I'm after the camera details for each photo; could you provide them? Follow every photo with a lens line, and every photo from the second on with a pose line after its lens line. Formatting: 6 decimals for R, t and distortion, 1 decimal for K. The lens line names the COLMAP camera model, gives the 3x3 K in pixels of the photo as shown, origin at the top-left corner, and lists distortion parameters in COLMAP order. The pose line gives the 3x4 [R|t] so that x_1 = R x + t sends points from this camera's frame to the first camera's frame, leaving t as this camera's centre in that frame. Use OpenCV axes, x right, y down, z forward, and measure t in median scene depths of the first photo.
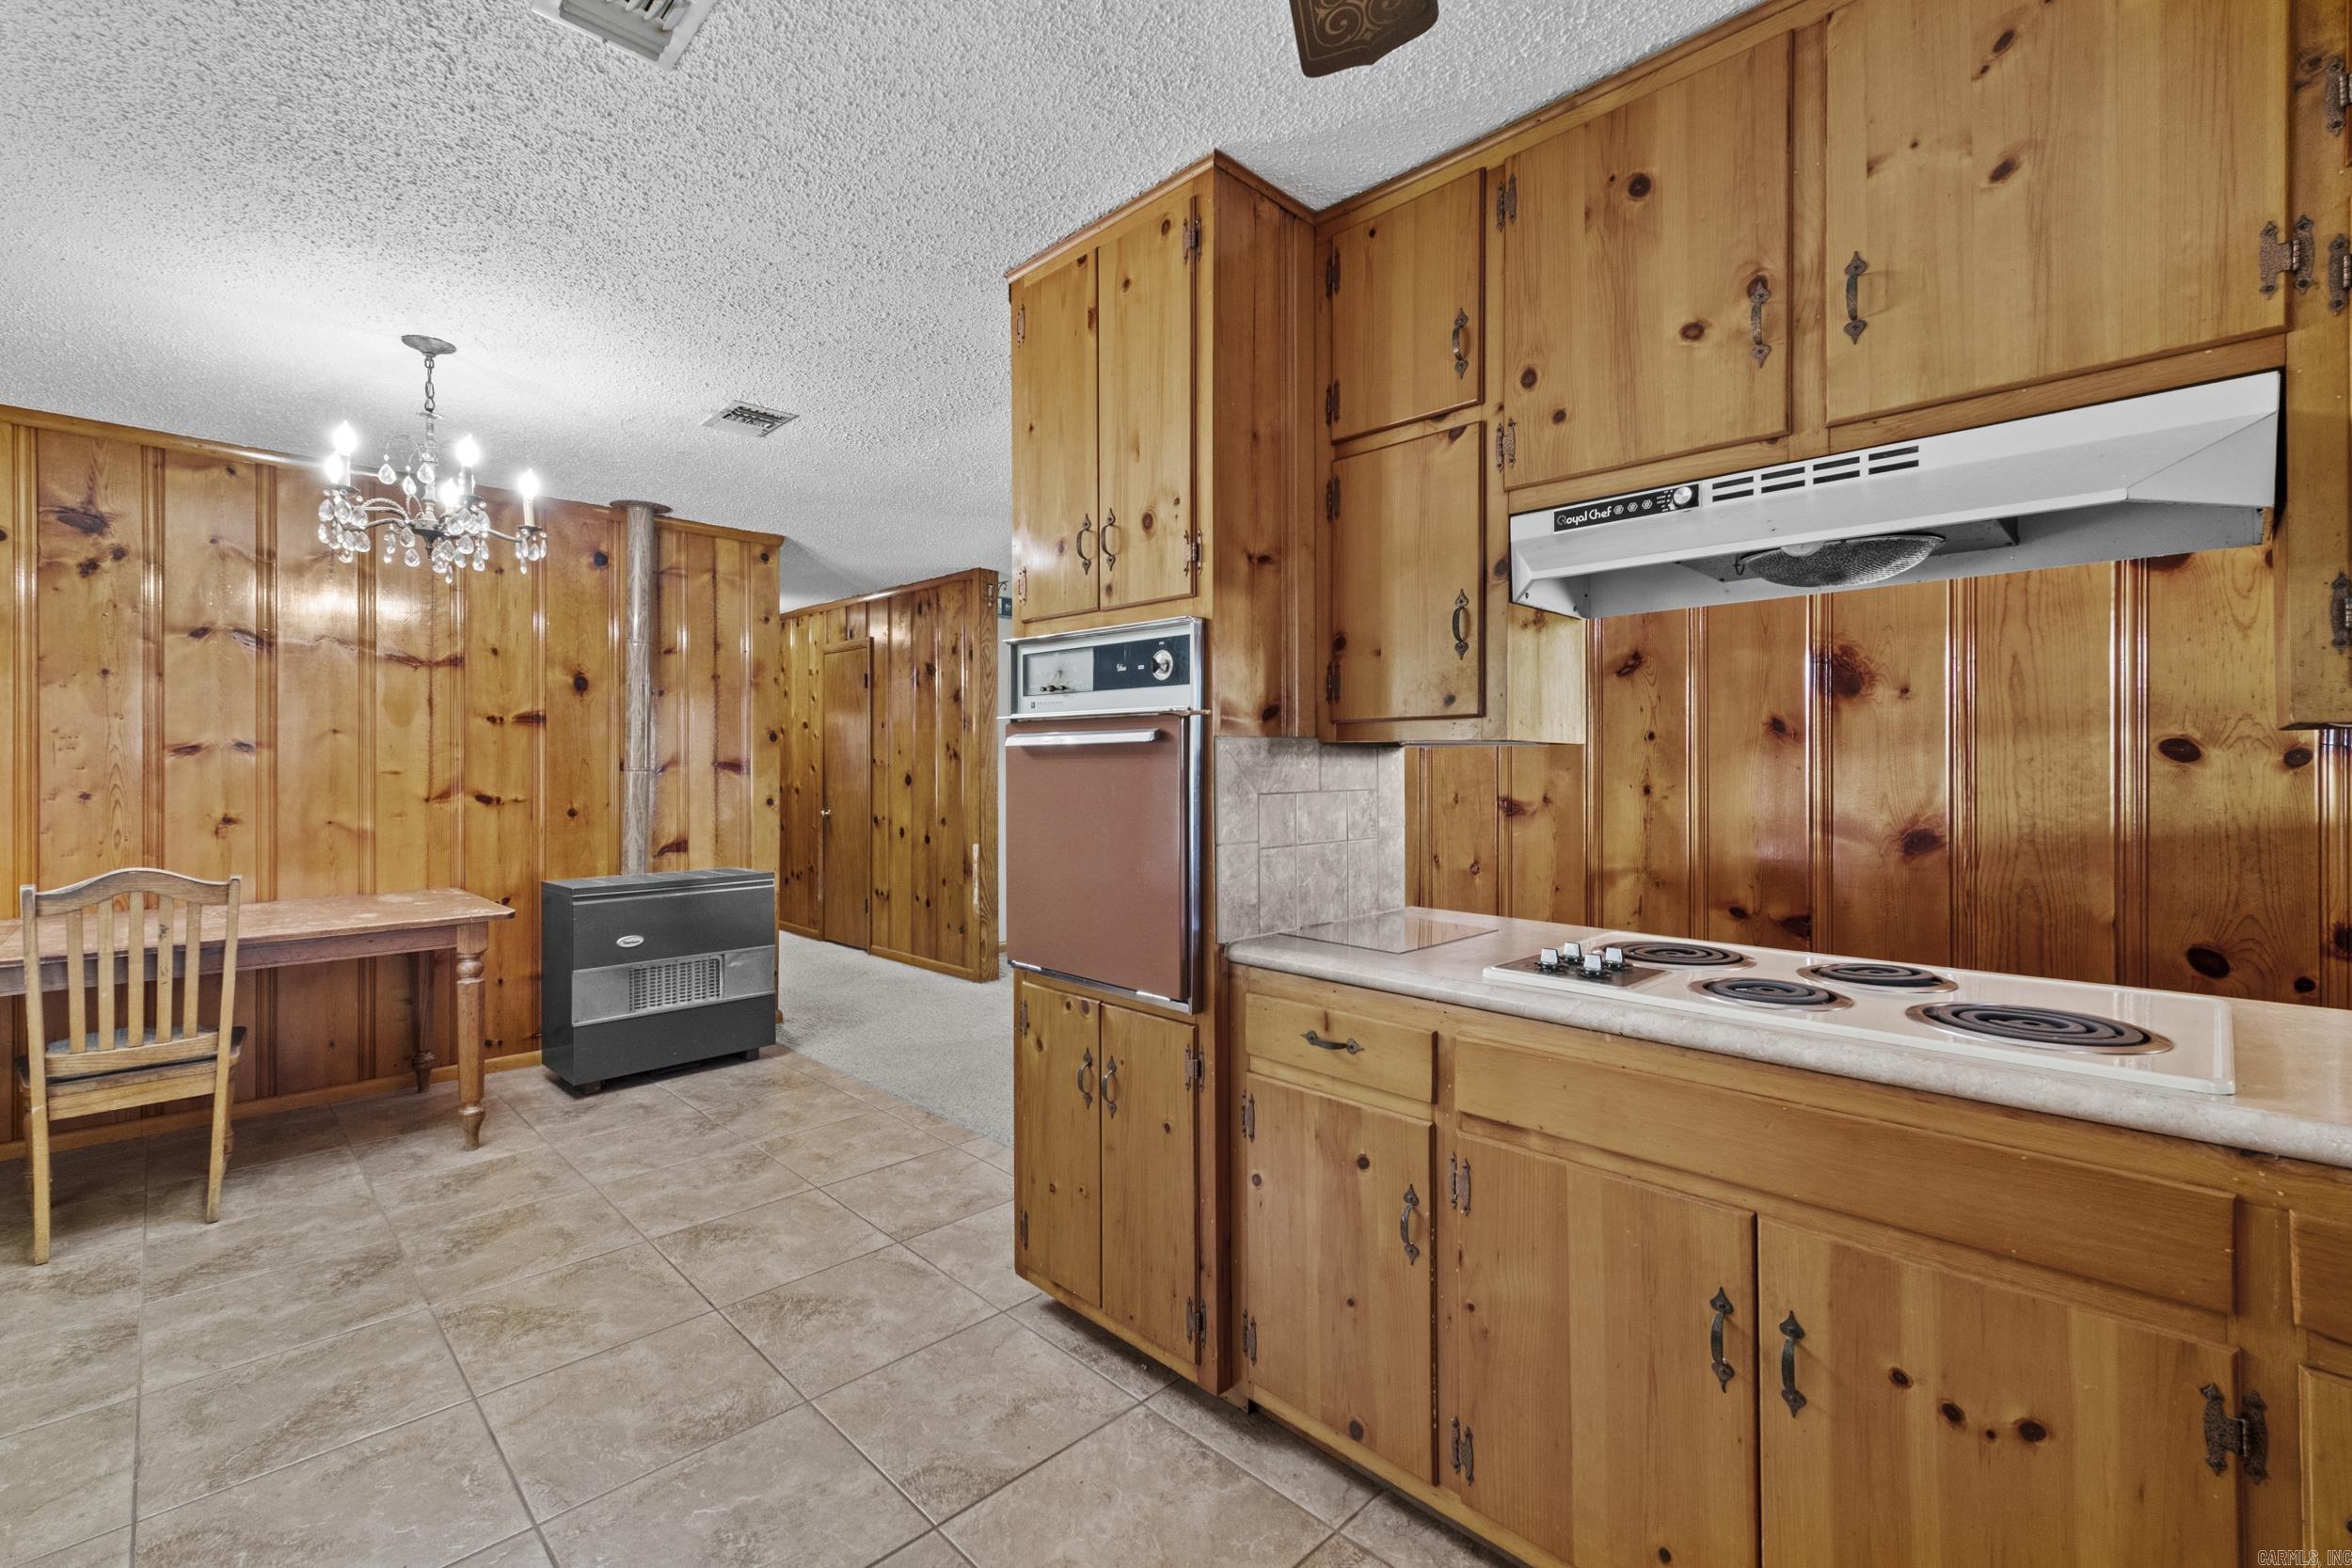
lens RADIAL K [[1020.1, 0, 1161.3], [0, 1020.1, 766.8], [0, 0, 1]] dist [0.013345, -0.000131]
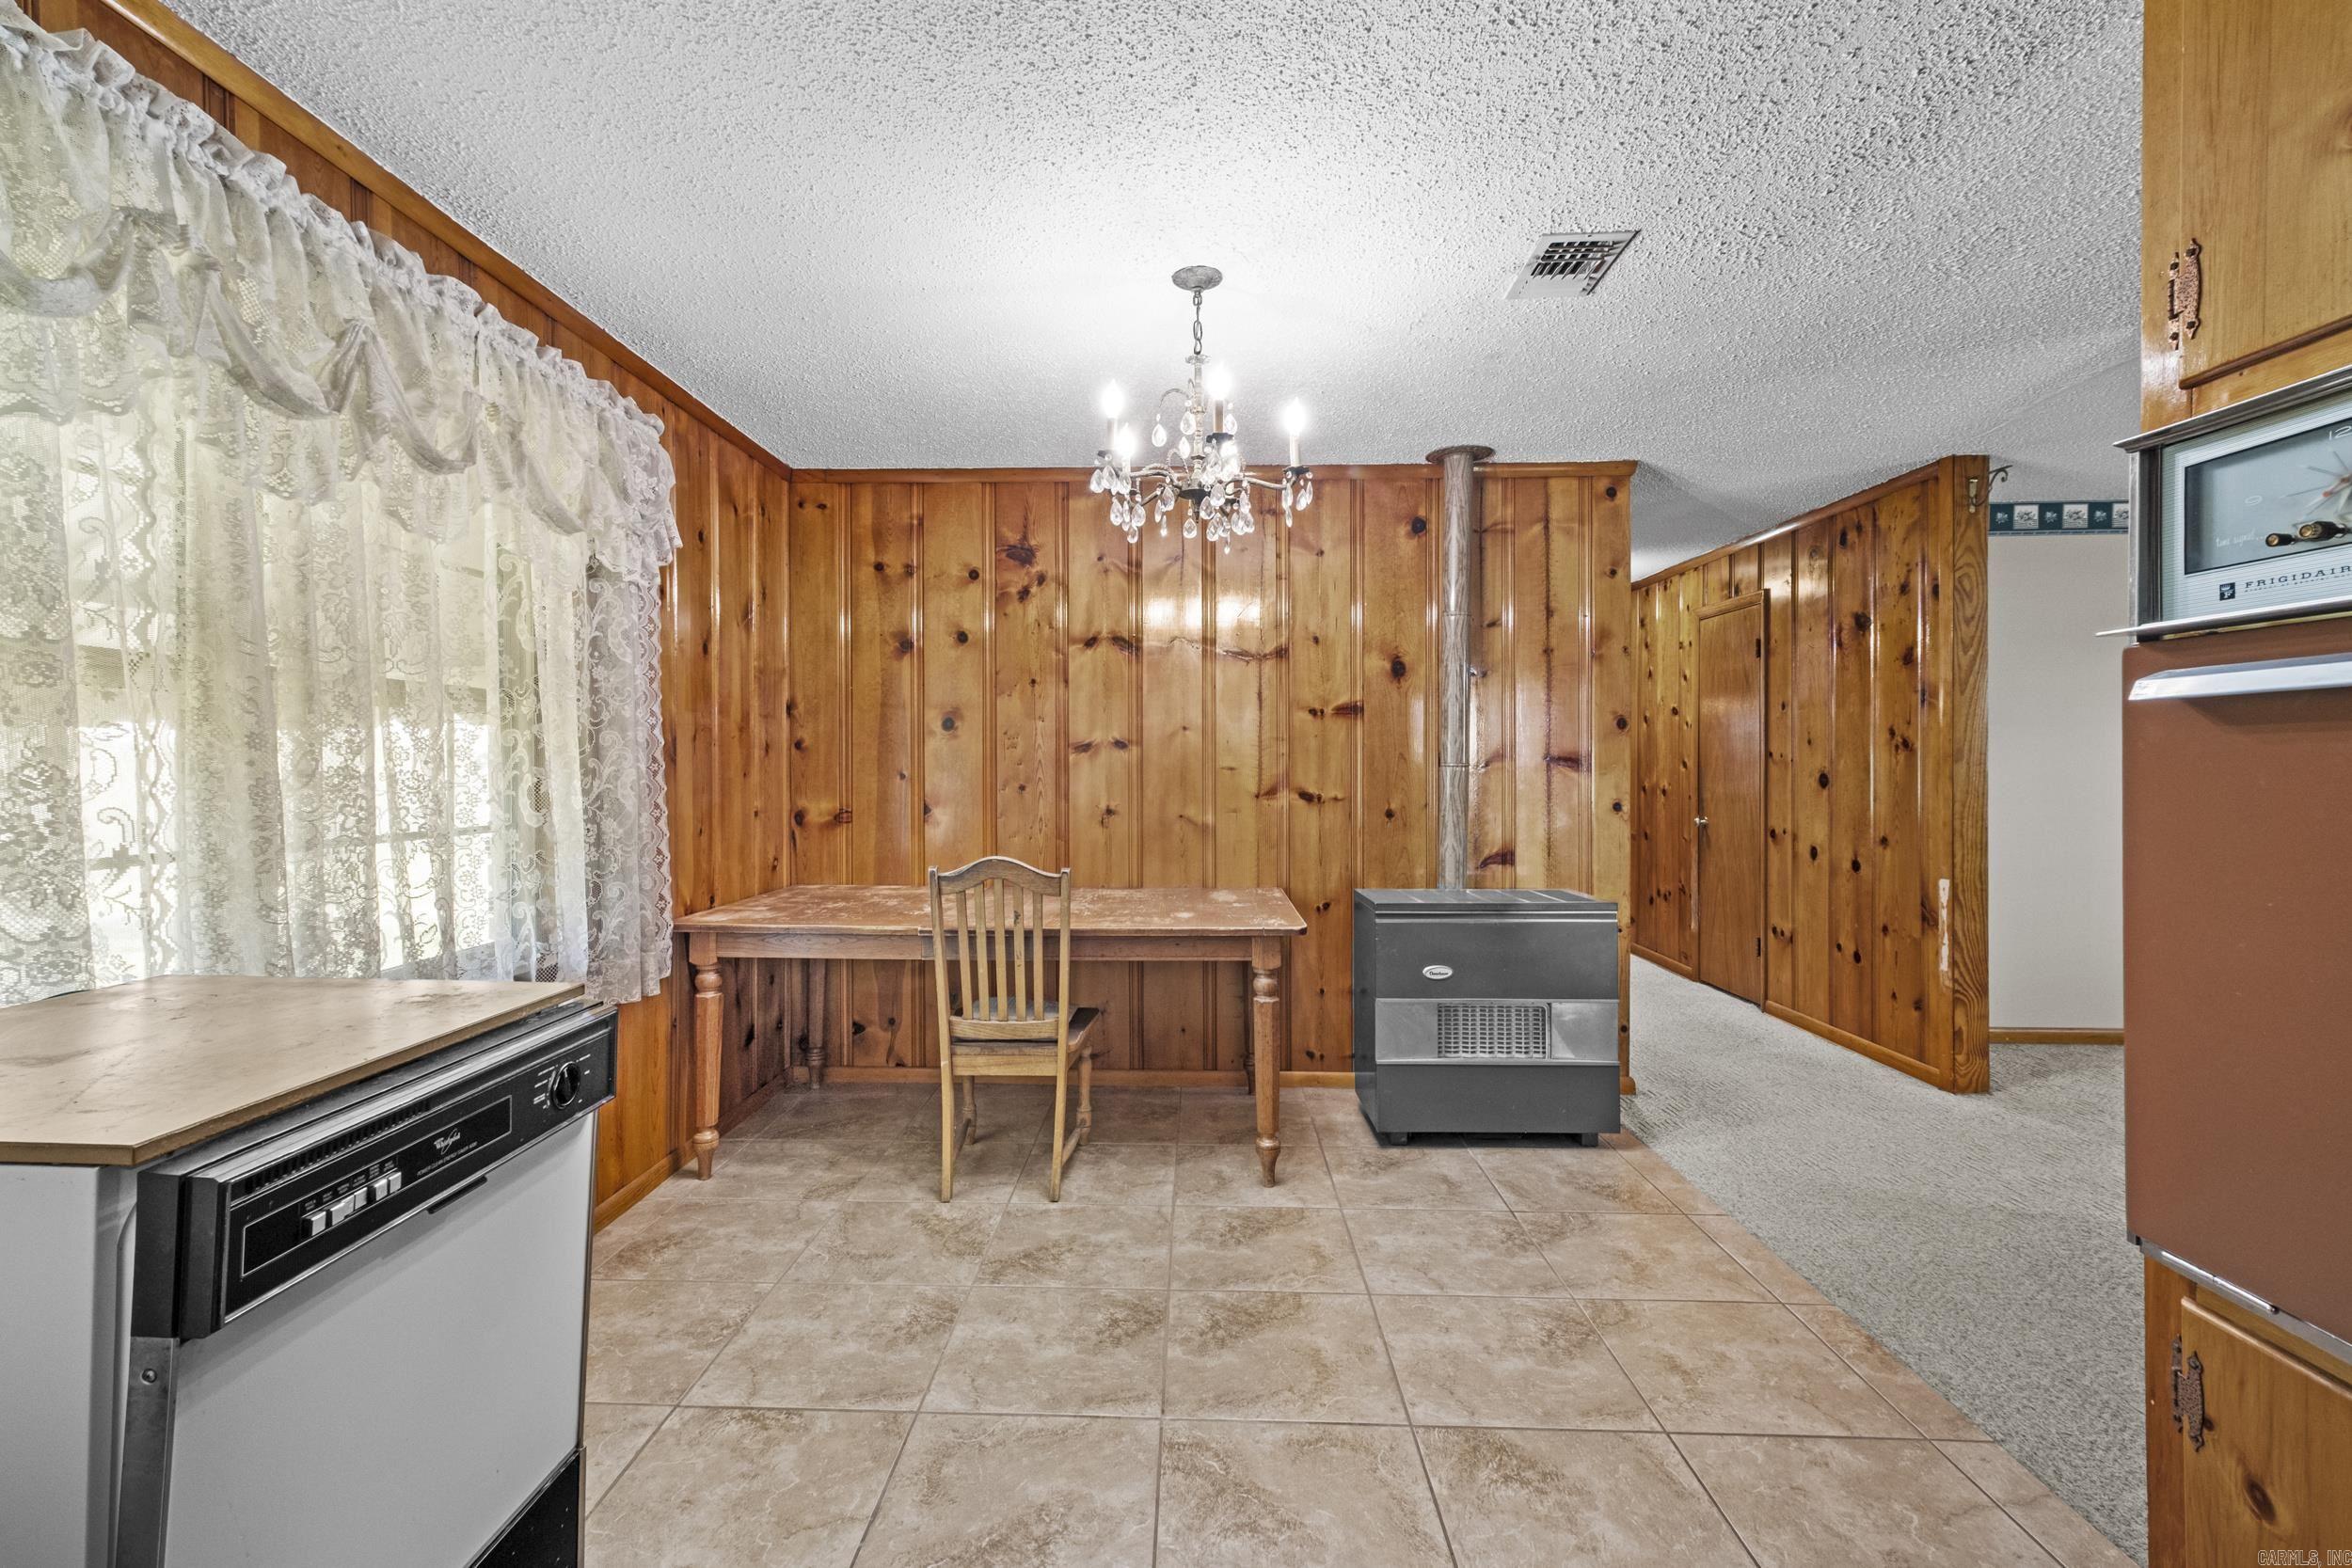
lens RADIAL K [[1020.1, 0, 1161.3], [0, 1020.1, 766.8], [0, 0, 1]] dist [0.013345, -0.000131]
pose [[0.687419, 0.000826, -0.726261, -0.075172], [0.000999, 0.999997, 0.002083, 0.002137], [0.726260, -0.002158, 0.687416, 0.283113]]
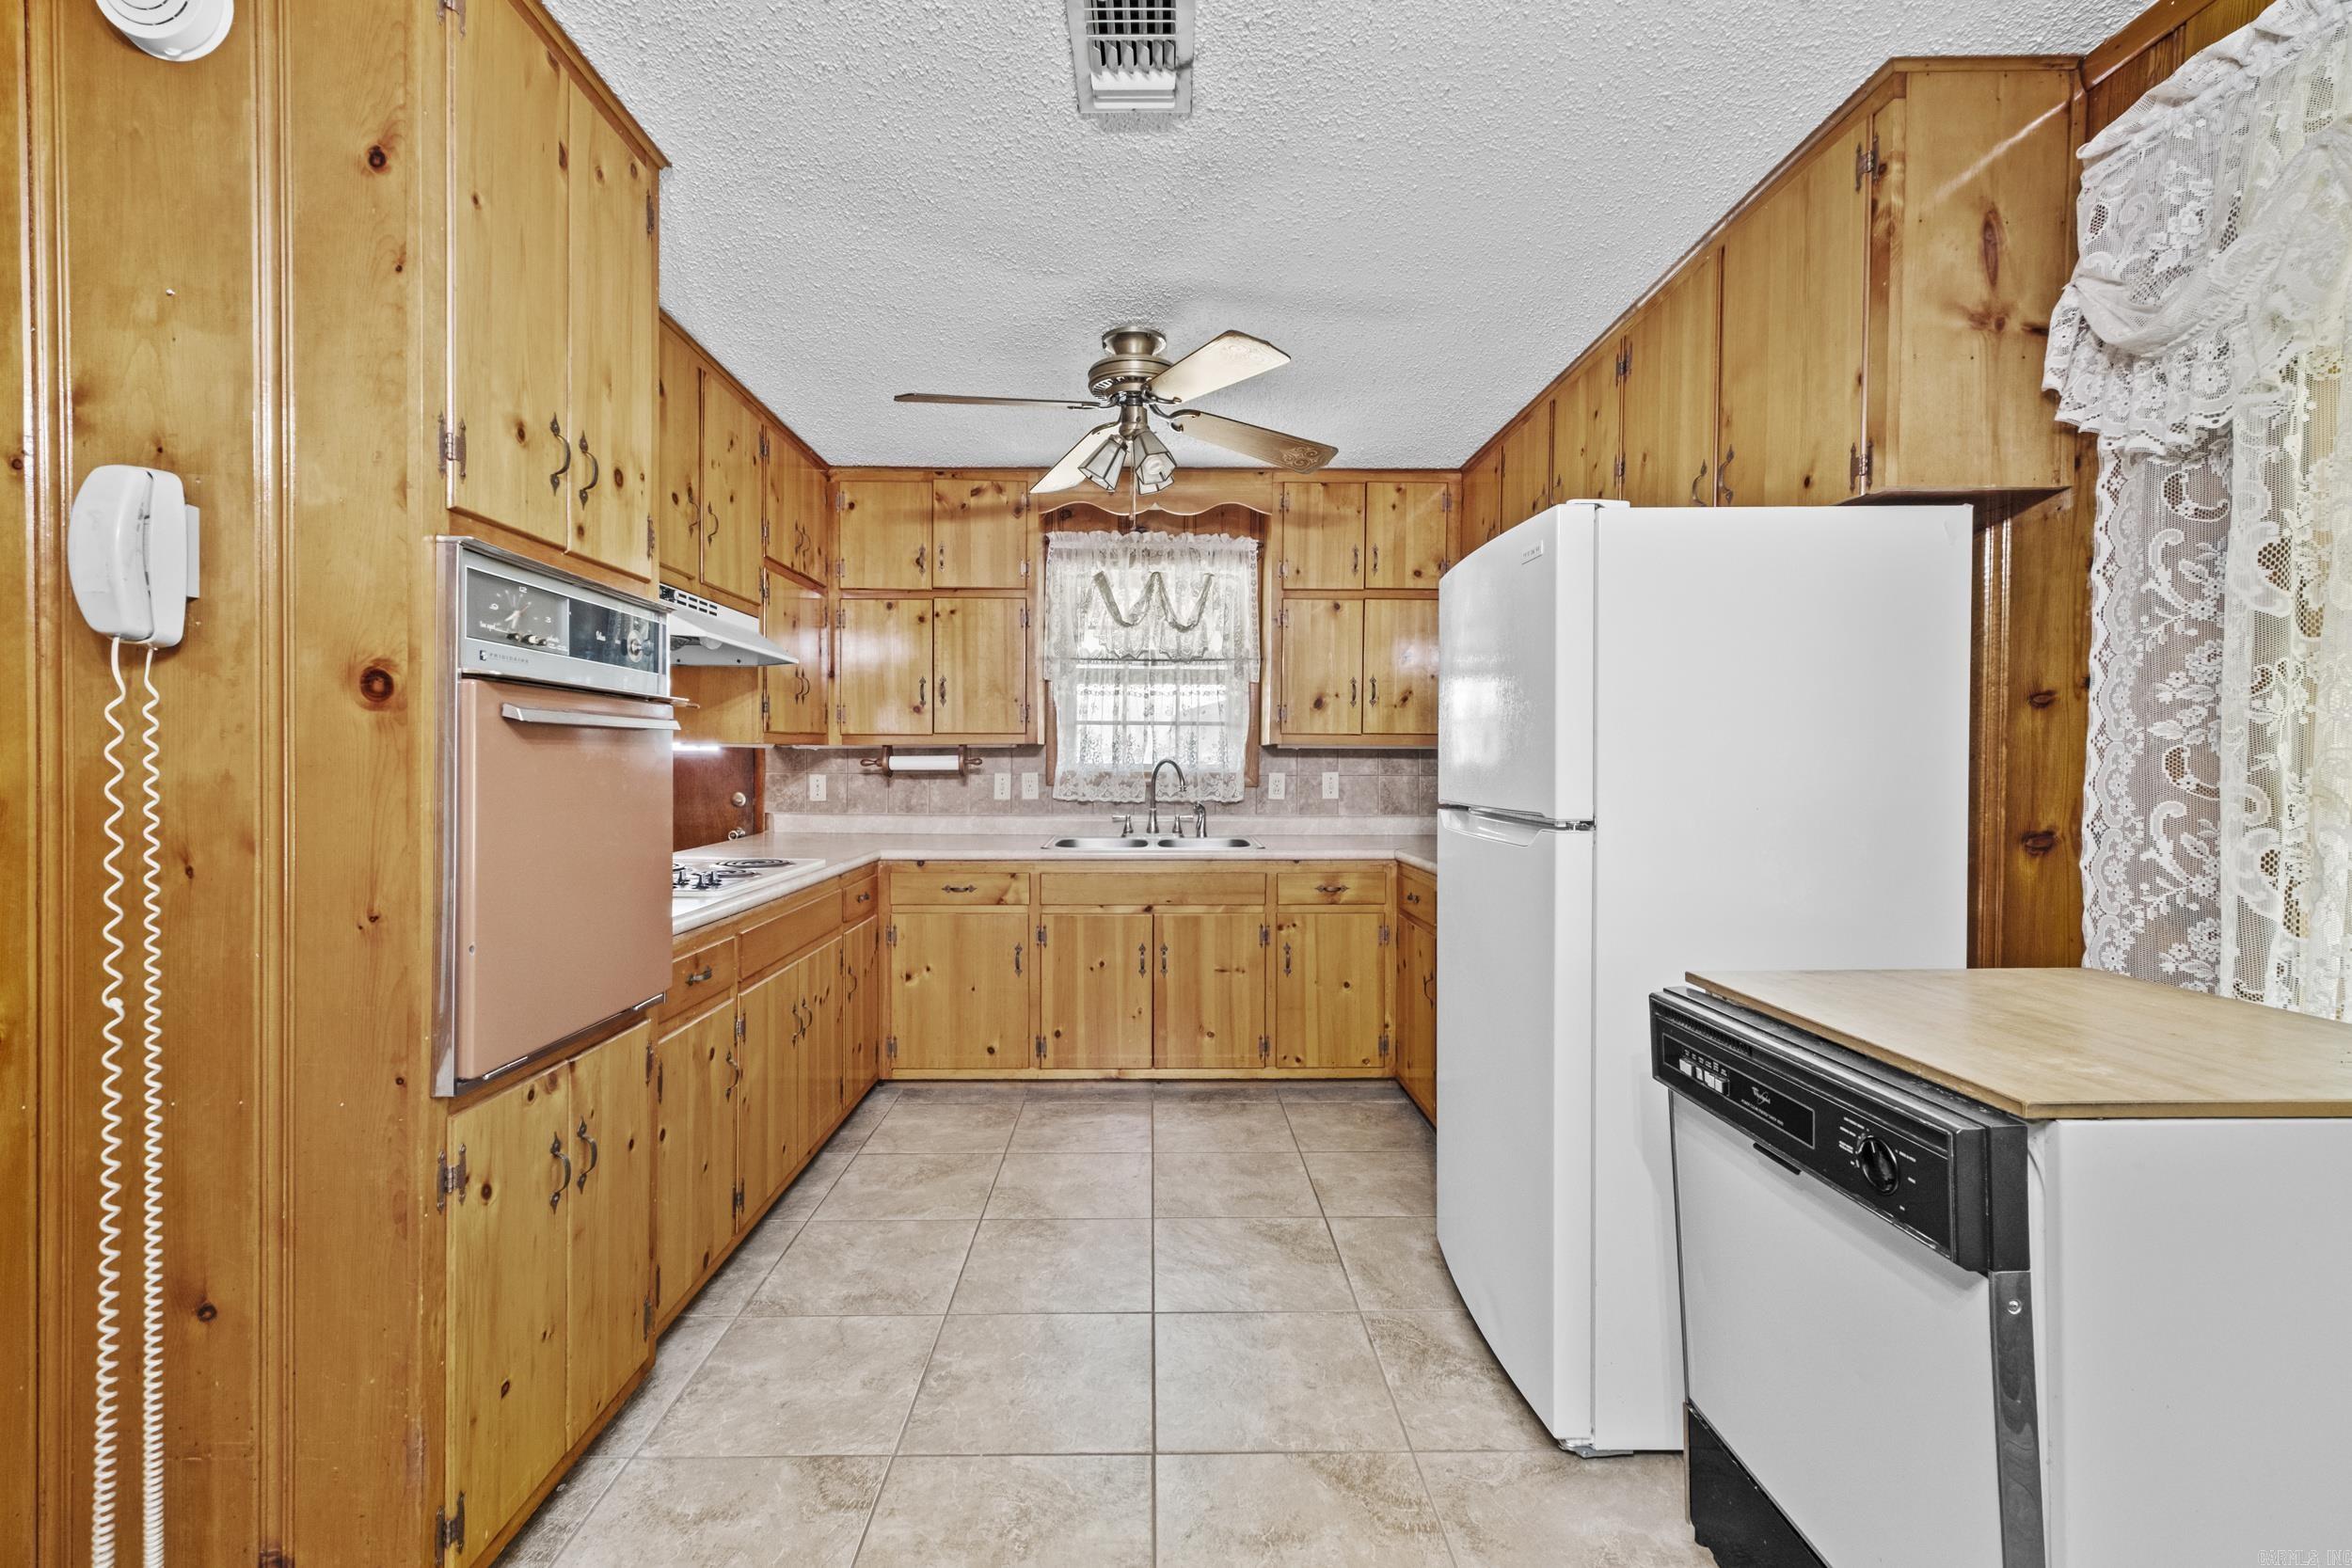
lens RADIAL K [[1032.1, 0, 1164.3], [0, 1032.1, 774.4], [0, 0, 1]] dist [0.010436, -0.000002]
pose [[-0.725310, -0.012382, 0.688311, -0.547257], [-0.006895, 0.999919, 0.010722, 0.001711], [-0.688388, 0.003031, -0.725336, 0.744492]]
